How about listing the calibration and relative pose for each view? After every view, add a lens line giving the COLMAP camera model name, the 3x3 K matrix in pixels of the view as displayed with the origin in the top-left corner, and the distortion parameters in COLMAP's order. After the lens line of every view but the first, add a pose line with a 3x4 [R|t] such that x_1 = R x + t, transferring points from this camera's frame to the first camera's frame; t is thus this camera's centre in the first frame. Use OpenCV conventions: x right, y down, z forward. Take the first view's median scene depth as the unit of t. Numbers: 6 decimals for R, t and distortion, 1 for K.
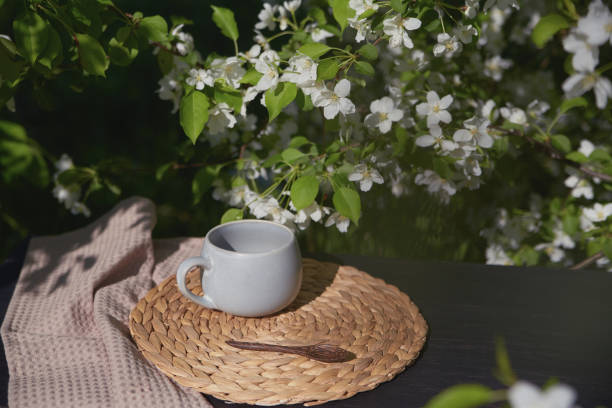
lens RADIAL K [[1354.8, 0, 290.1], [0, 1354.8, 204.2], [0, 0, 1]] dist [0.054123, 0.624574]
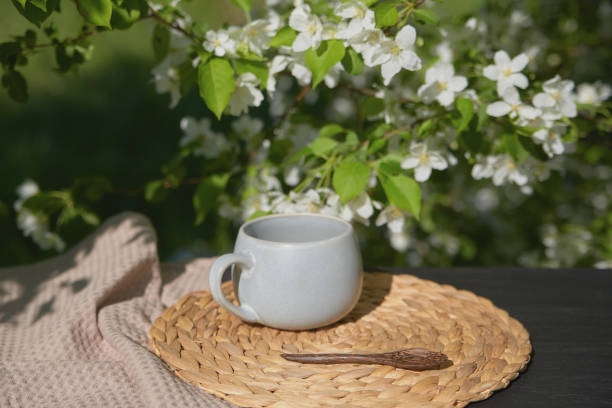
lens RADIAL K [[1354.8, 0, 290.1], [0, 1354.8, 204.2], [0, 0, 1]] dist [0.054123, 0.624574]
pose [[0.994548, -0.036279, 0.097764, -0.107874], [0.047469, 0.992268, -0.114679, 0.098286], [-0.092848, 0.118695, 0.988580, 0.210458]]
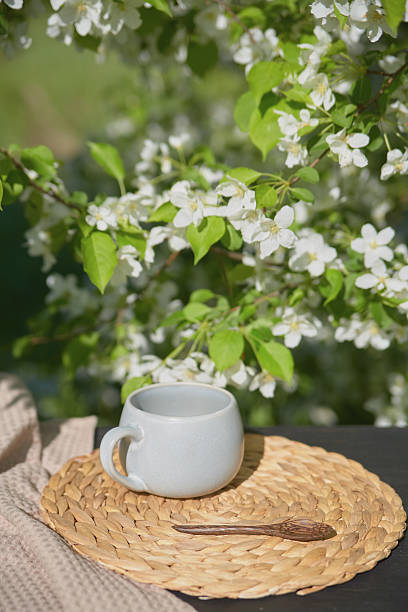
lens RADIAL K [[1354.8, 0, 203.6], [0, 1354.8, 315.1], [0, 0, 1]] dist [0.054123, 0.624574]
pose [[0.980767, -0.039883, 0.191066, -0.167922], [0.058596, 0.993911, -0.093313, 0.049154], [-0.186181, 0.102714, 0.977132, 0.181185]]
